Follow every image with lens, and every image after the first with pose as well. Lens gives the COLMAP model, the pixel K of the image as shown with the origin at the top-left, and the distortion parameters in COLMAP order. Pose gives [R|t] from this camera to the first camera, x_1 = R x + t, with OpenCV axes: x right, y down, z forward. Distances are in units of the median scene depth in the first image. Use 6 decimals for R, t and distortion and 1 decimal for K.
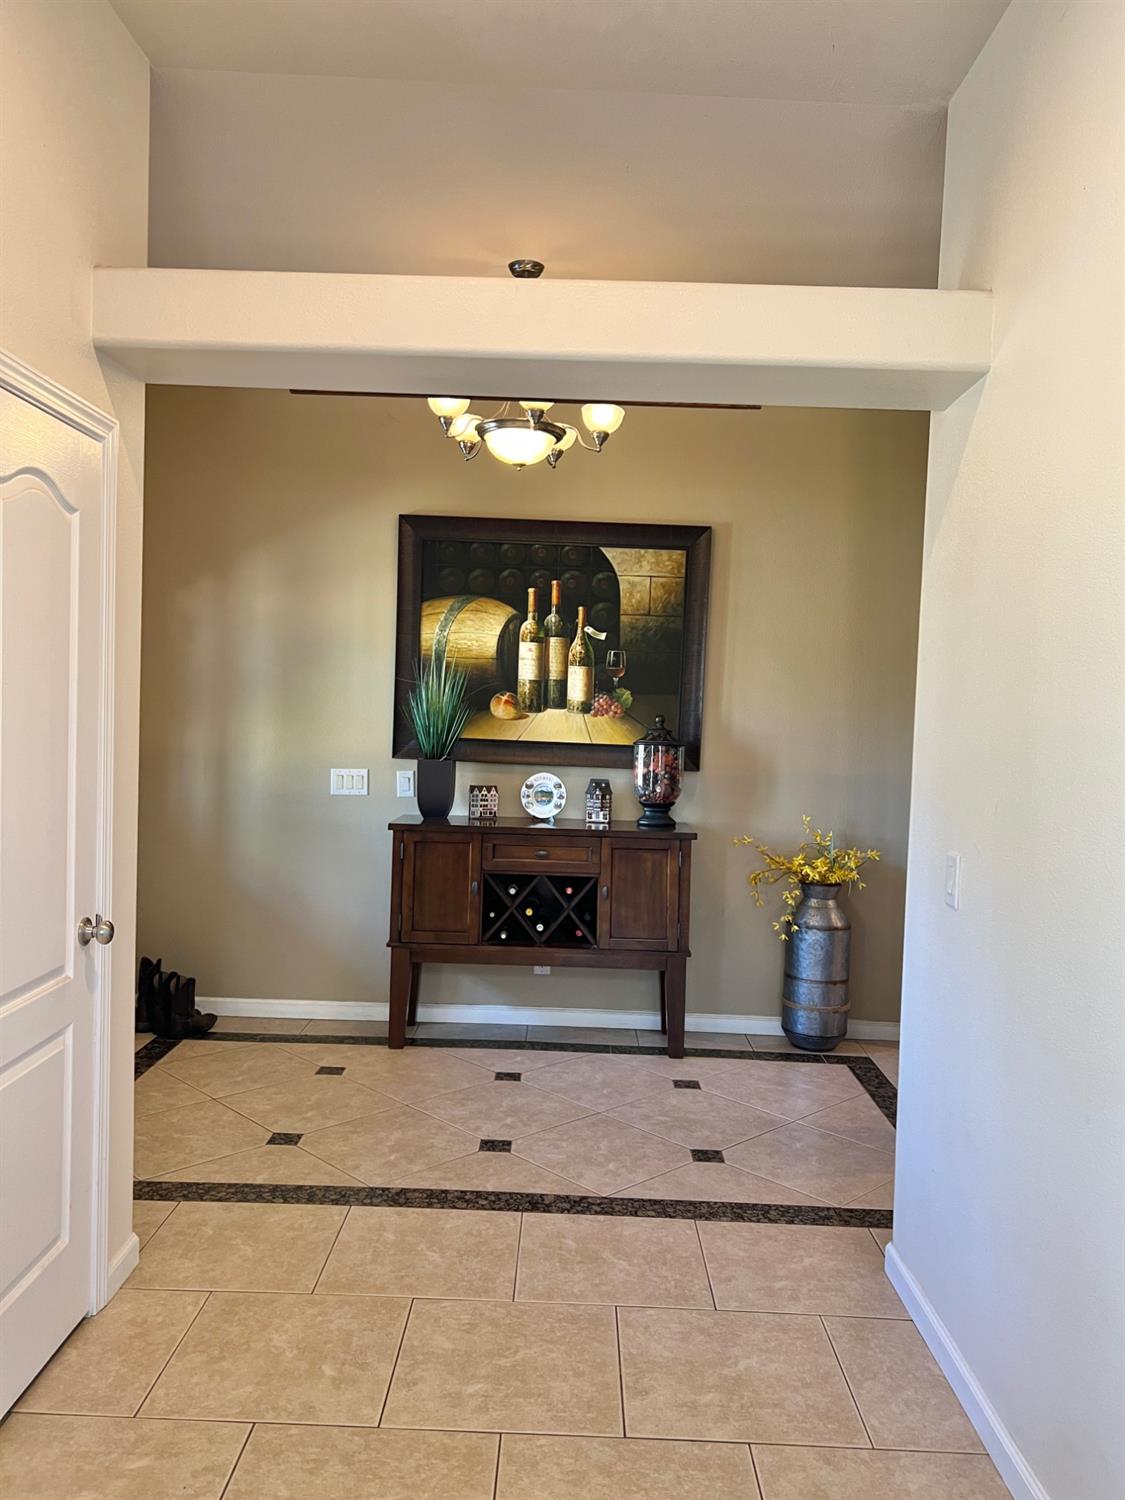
lens RADIAL K [[1127.8, 0, 551.7], [0, 1127.8, 750.9], [0, 0, 1]] dist [0.032997, -0.010583]
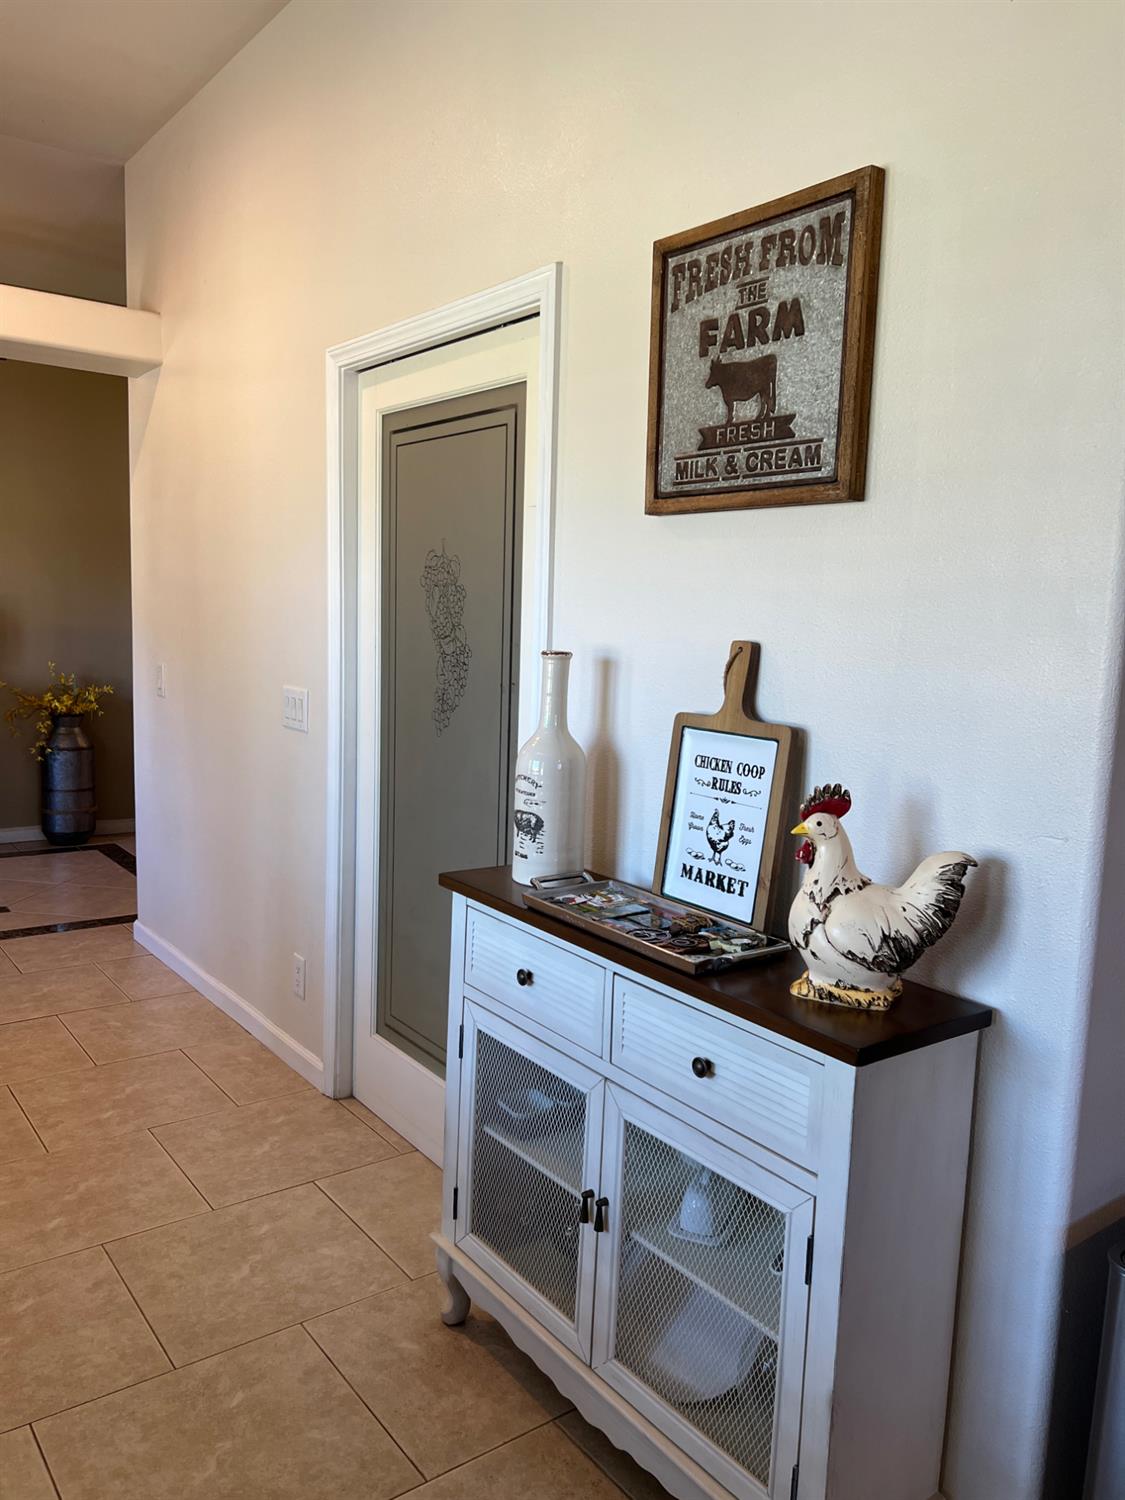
lens RADIAL K [[1127.8, 0, 552.7], [0, 1127.8, 759.9], [0, 0, 1]] dist [0.032997, -0.010583]
pose [[0.790038, -0.088372, 0.606655, -0.115889], [0.019758, 0.992712, 0.118879, 0.025110], [-0.612740, -0.081932, 0.786026, -0.367186]]
